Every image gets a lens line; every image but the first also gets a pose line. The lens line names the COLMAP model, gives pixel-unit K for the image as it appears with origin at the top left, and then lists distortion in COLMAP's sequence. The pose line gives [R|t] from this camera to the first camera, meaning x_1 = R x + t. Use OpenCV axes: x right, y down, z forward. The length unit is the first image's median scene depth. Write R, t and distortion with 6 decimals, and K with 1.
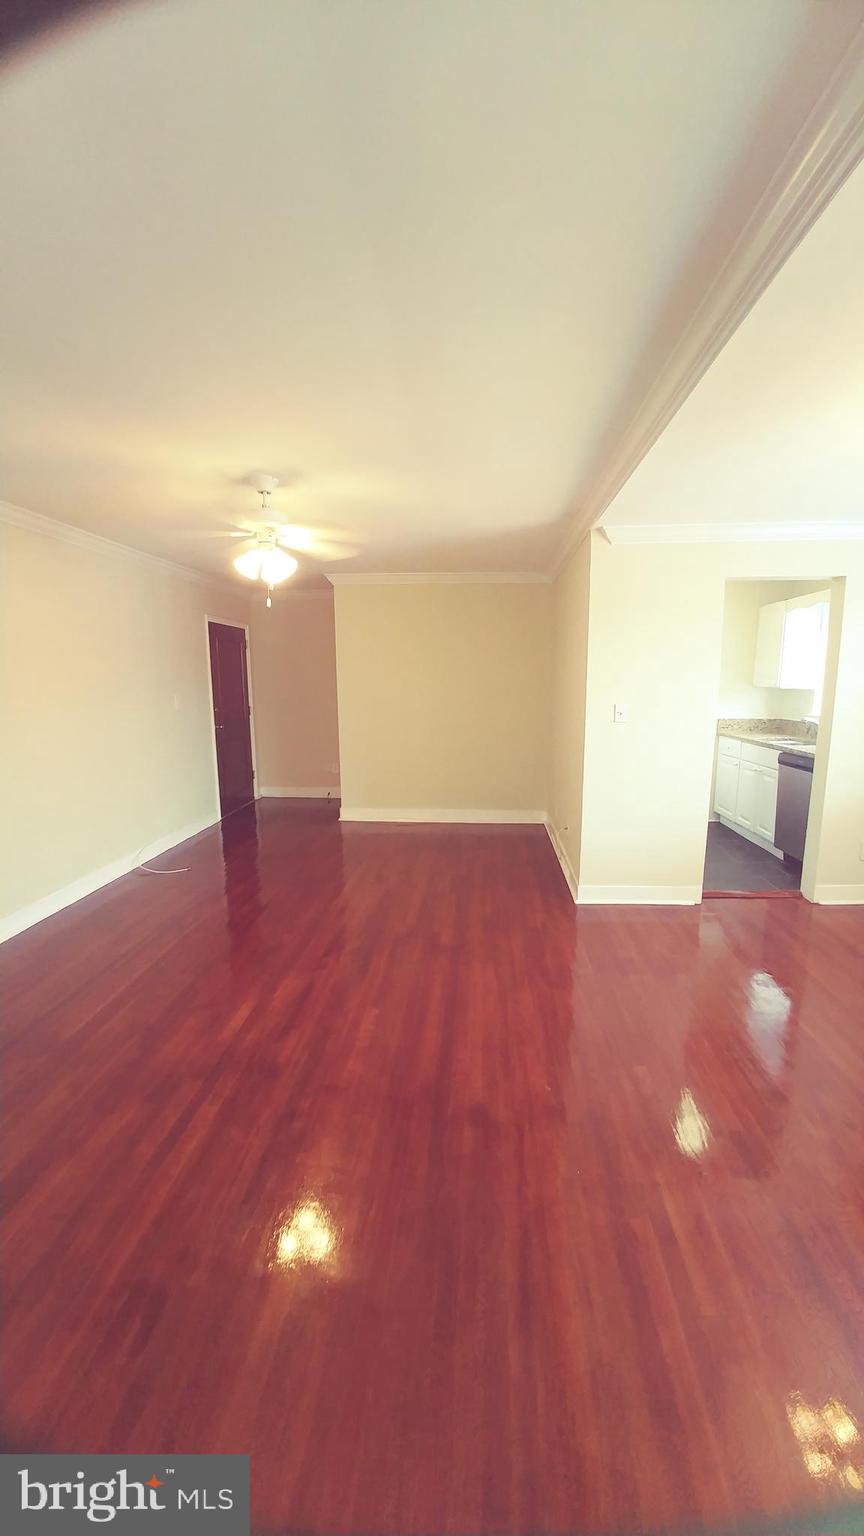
lens RADIAL K [[555.2, 0, 442.7], [0, 555.2, 765.4], [0, 0, 1]] dist [-0.017618, -0.016037]
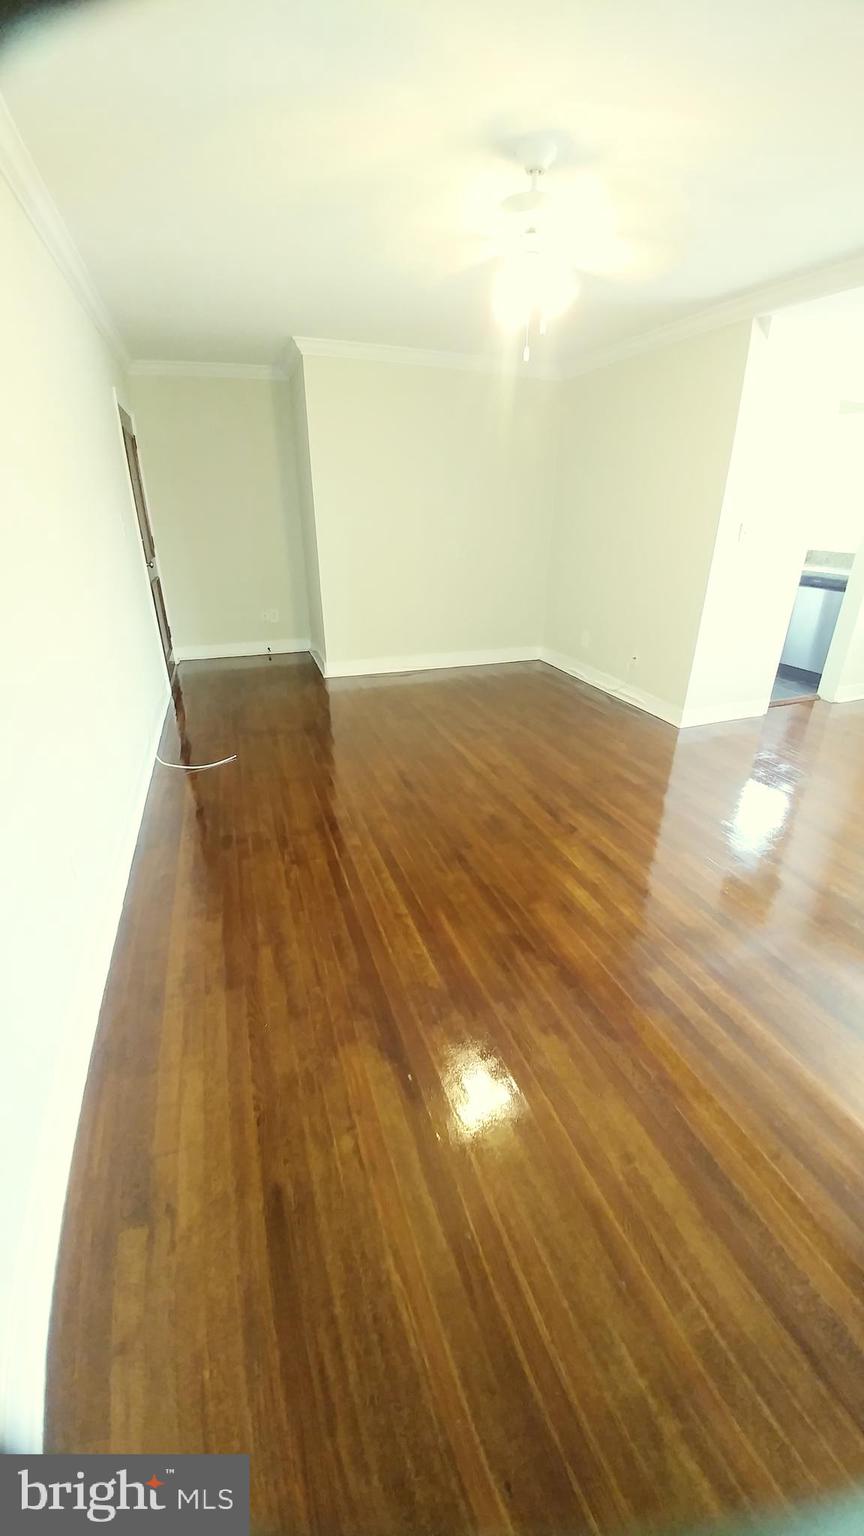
lens RADIAL K [[555.2, 0, 442.7], [0, 555.2, 765.4], [0, 0, 1]] dist [-0.017618, -0.016037]
pose [[0.910756, -0.160559, 0.380454, -0.576771], [0.052085, 0.958623, 0.279872, 0.001109], [-0.409648, -0.235079, 0.881434, 0.244314]]
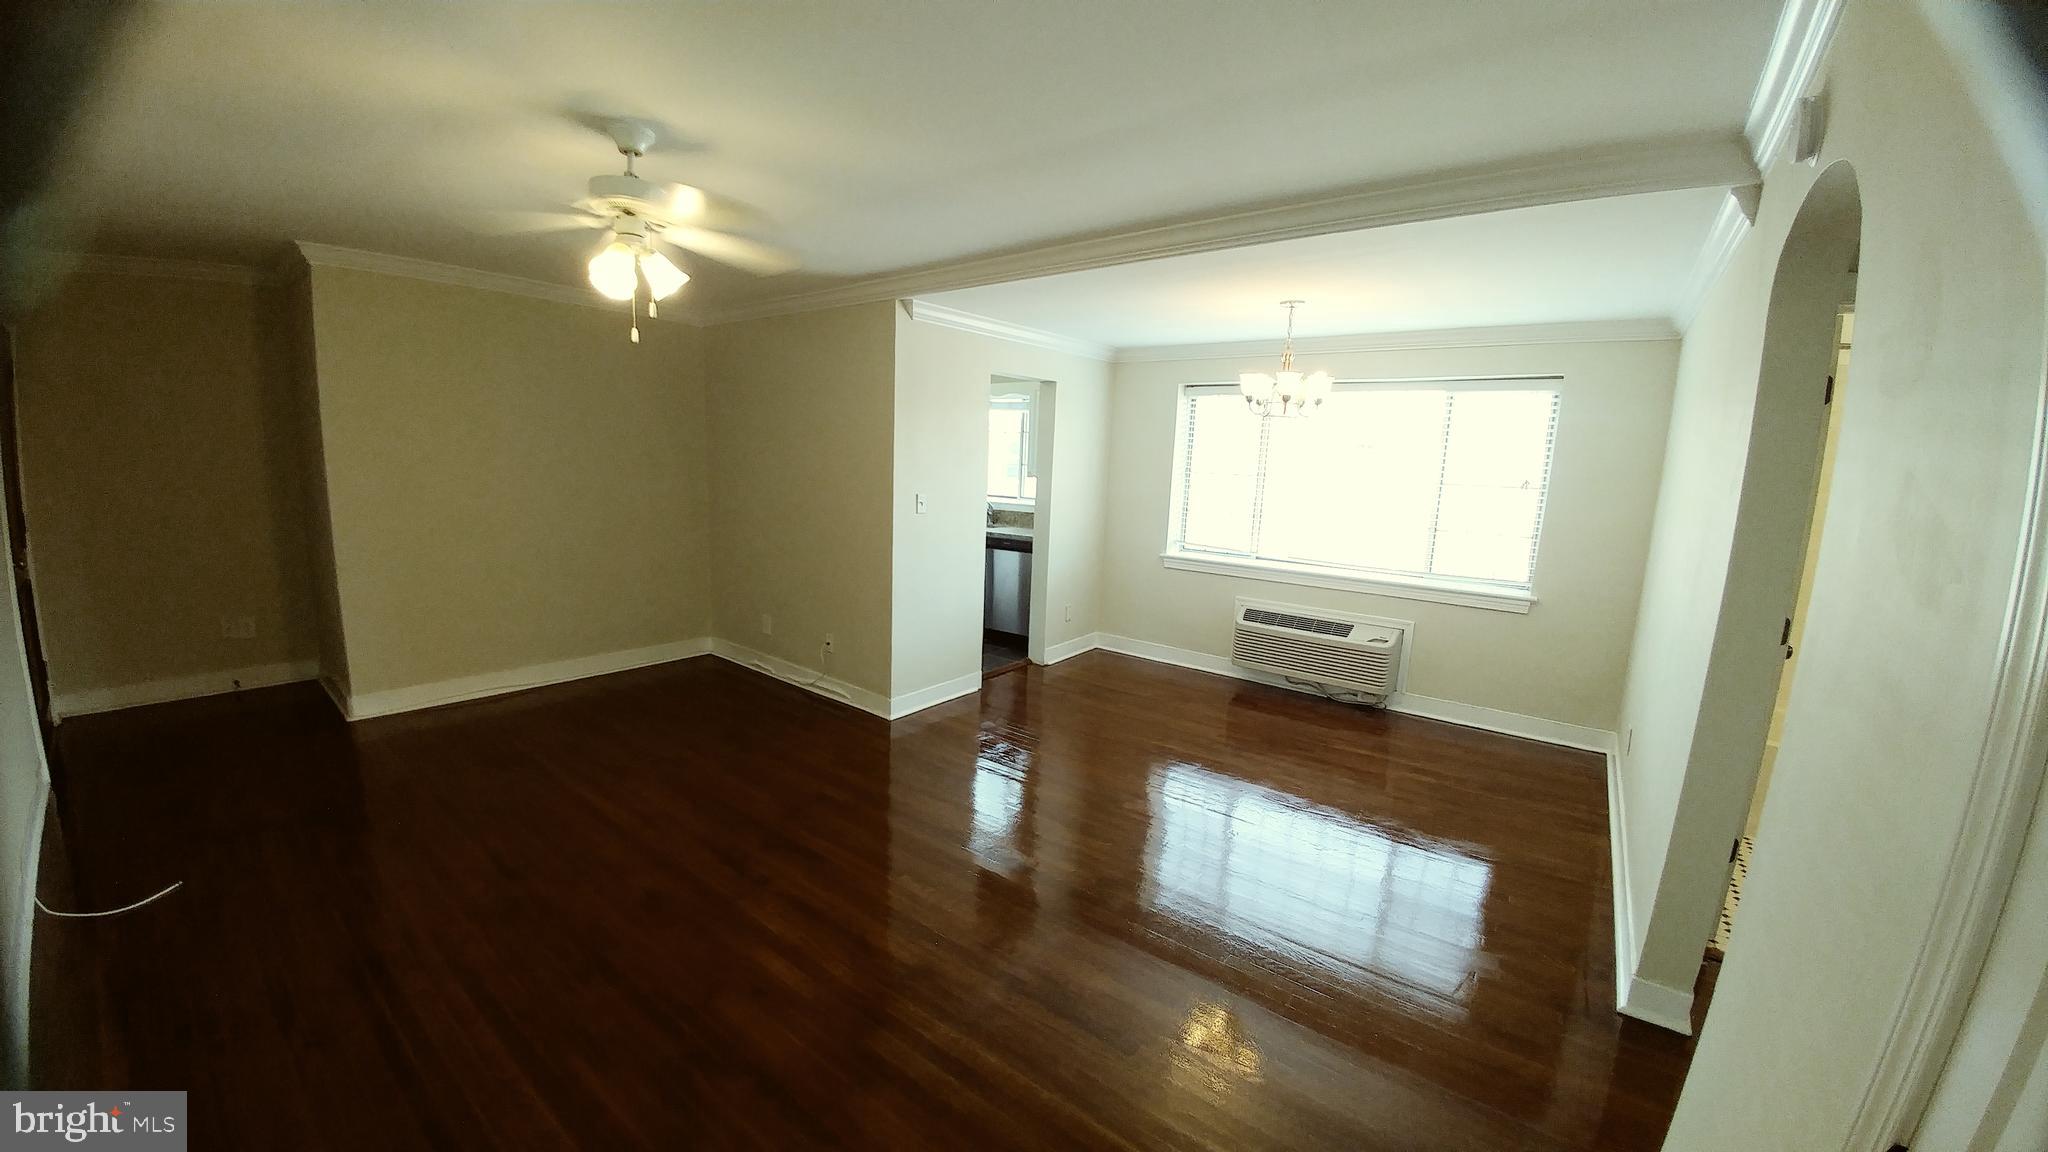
lens RADIAL K [[740.3, 0, 1010.8], [0, 740.3, 583.1], [0, 0, 1]] dist [-0.017618, -0.016037]
pose [[0.562321, -0.107664, 0.819880, -0.593715], [0.090836, 0.993530, 0.068167, -0.030071], [-0.821915, 0.036143, 0.568462, 0.165772]]
